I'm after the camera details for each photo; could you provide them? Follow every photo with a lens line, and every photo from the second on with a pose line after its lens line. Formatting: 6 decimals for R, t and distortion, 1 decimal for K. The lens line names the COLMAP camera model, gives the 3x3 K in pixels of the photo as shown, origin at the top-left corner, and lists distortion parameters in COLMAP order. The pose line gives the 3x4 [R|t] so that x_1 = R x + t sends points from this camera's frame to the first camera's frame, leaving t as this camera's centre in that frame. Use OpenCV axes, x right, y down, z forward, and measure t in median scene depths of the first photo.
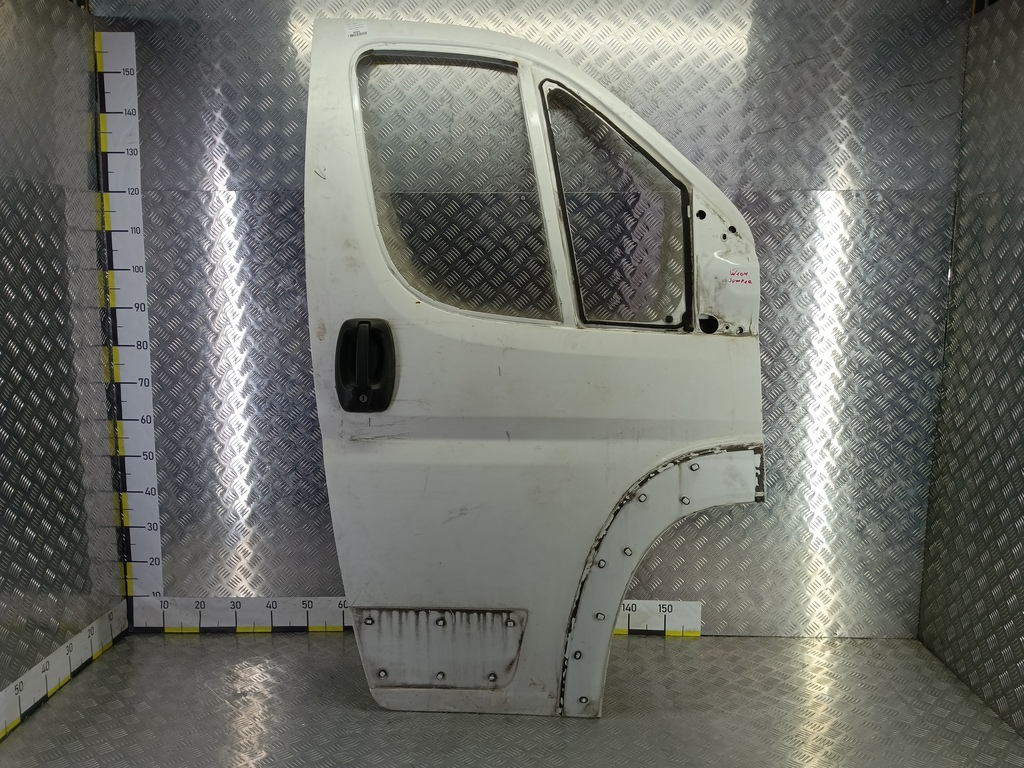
lens RADIAL K [[831.6, 0, 511.9], [0, 831.6, 391.6], [0, 0, 1]] dist [0.105839, -0.193941]
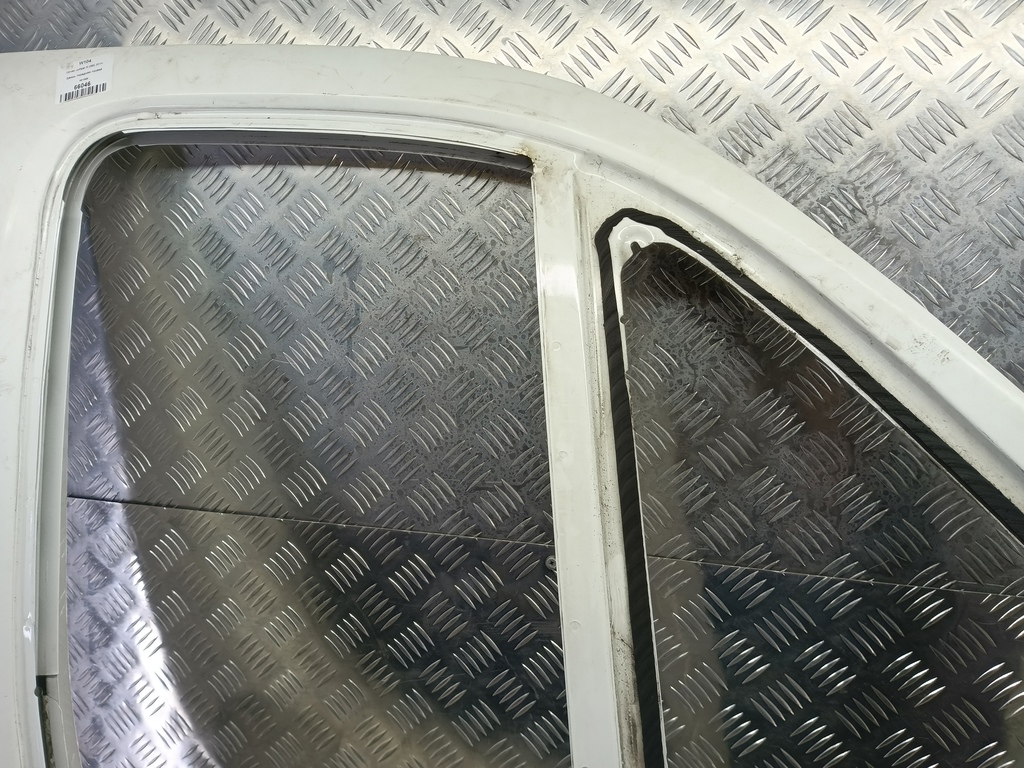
lens RADIAL K [[831.6, 0, 496.3], [0, 831.6, 372.0], [0, 0, 1]] dist [0.105839, -0.193941]
pose [[0.963821, 0.041343, -0.263325, 0.061996], [-0.054197, 0.997658, -0.041736, -0.244216], [0.260983, 0.054498, 0.963804, 0.576523]]
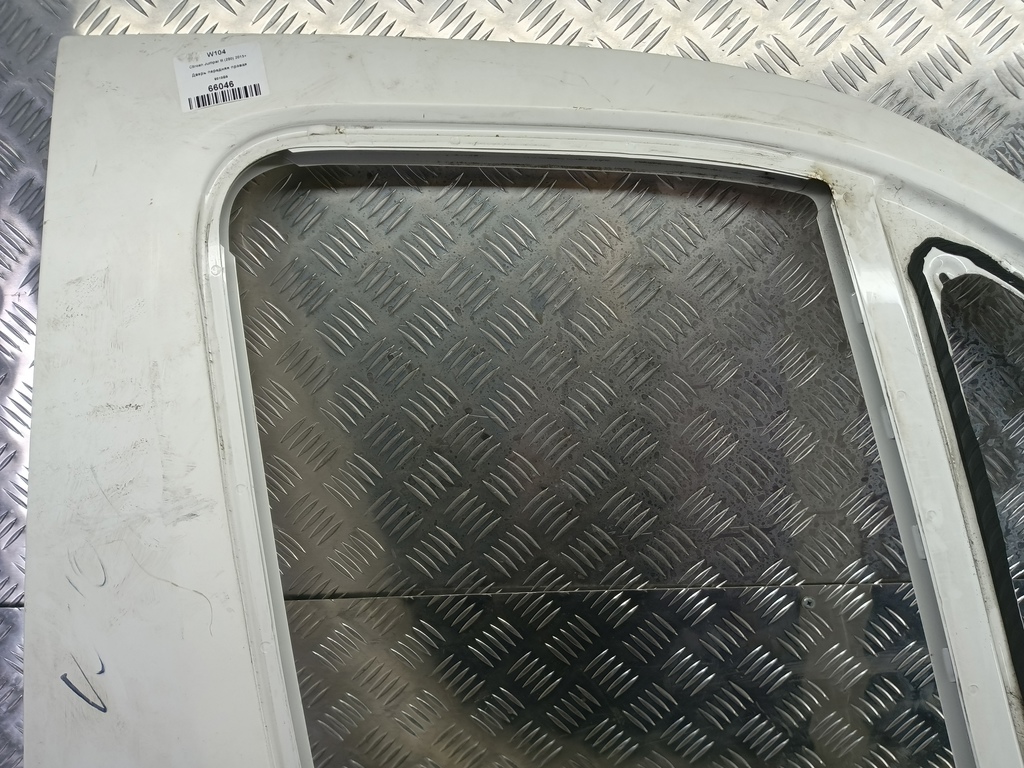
lens RADIAL K [[831.6, 0, 508.8], [0, 831.6, 377.7], [0, 0, 1]] dist [0.105839, -0.193941]
pose [[0.999073, -0.031694, 0.029127, -0.085340], [0.030491, 0.998700, 0.040854, -0.277429], [-0.030384, -0.039928, 0.998740, 0.590282]]
